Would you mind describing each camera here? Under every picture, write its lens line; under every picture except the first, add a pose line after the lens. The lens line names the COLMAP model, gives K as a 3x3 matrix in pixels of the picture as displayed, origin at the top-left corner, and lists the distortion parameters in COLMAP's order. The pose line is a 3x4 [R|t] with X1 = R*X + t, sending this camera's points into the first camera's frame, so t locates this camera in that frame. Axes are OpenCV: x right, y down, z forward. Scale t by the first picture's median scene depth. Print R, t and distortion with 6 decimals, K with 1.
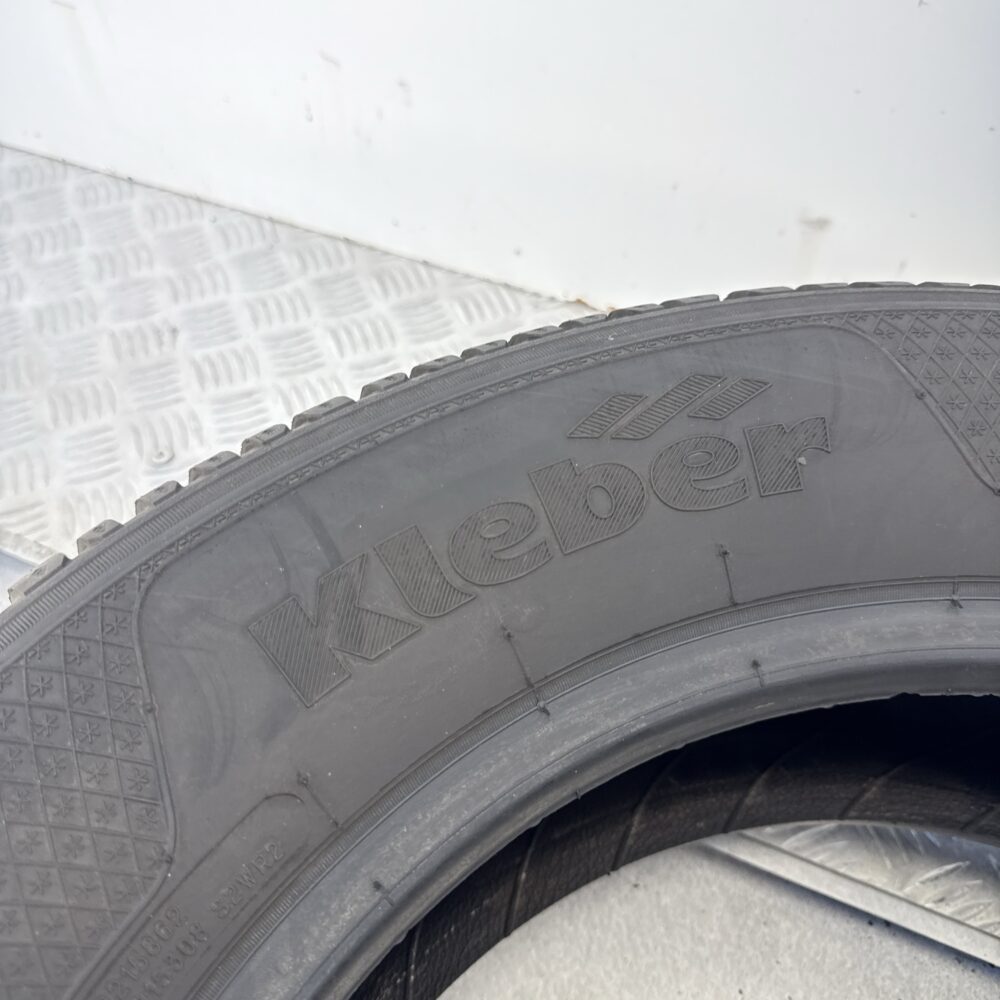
lens RADIAL K [[944.7, 0, 500.0], [0, 944.7, 500.0], [0, 0, 1]] dist [0.150665, -0.285999]
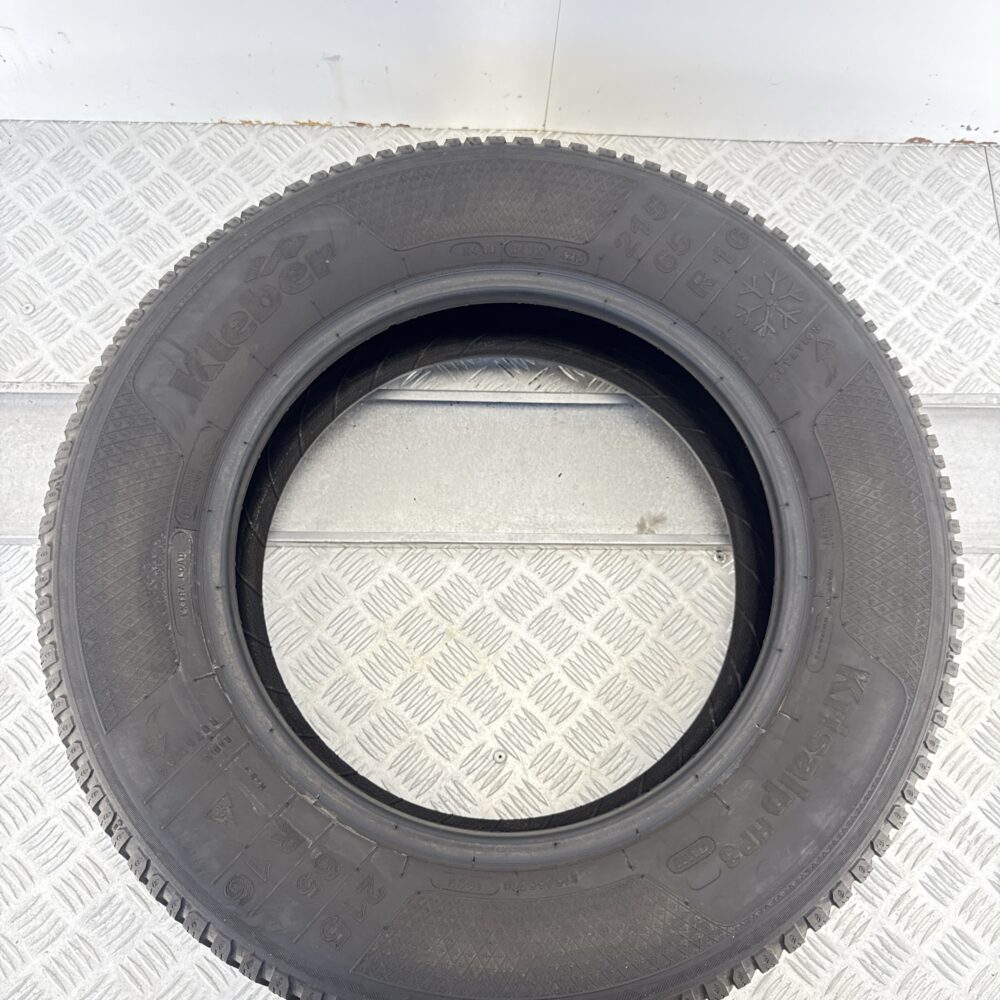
lens RADIAL K [[944.7, 0, 500.0], [0, 944.7, 500.0], [0, 0, 1]] dist [0.150665, -0.285999]
pose [[0.918035, -0.373110, 0.134164, 0.134479], [0.293360, 0.866803, 0.403226, -0.405538], [-0.266742, -0.330818, 0.905212, -1.872093]]
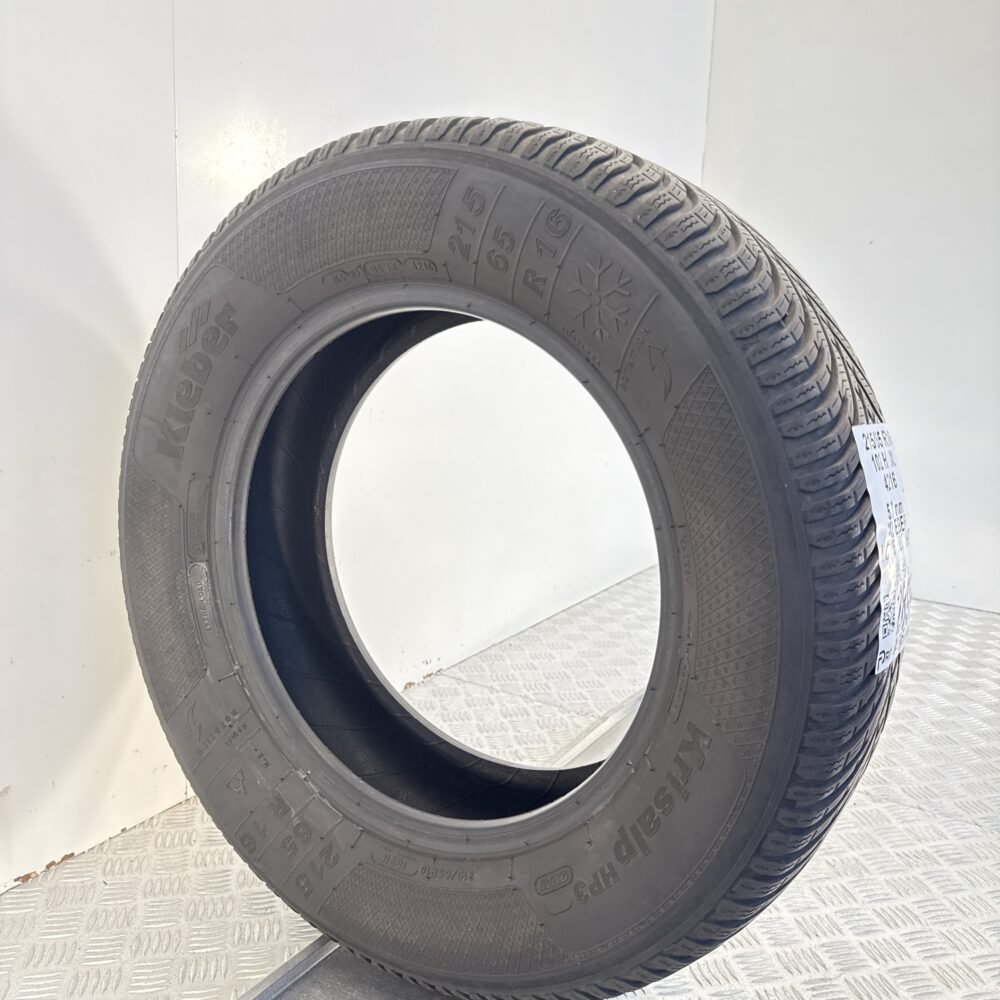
lens RADIAL K [[906.0, 0, 500.0], [0, 906.0, 500.0], [0, 0, 1]] dist [0.142919, -0.217186]
pose [[0.748381, -0.419205, -0.513997, 2.142376], [0.636286, 0.672545, 0.377921, -0.209543], [0.187259, -0.609878, 0.770054, -1.402406]]
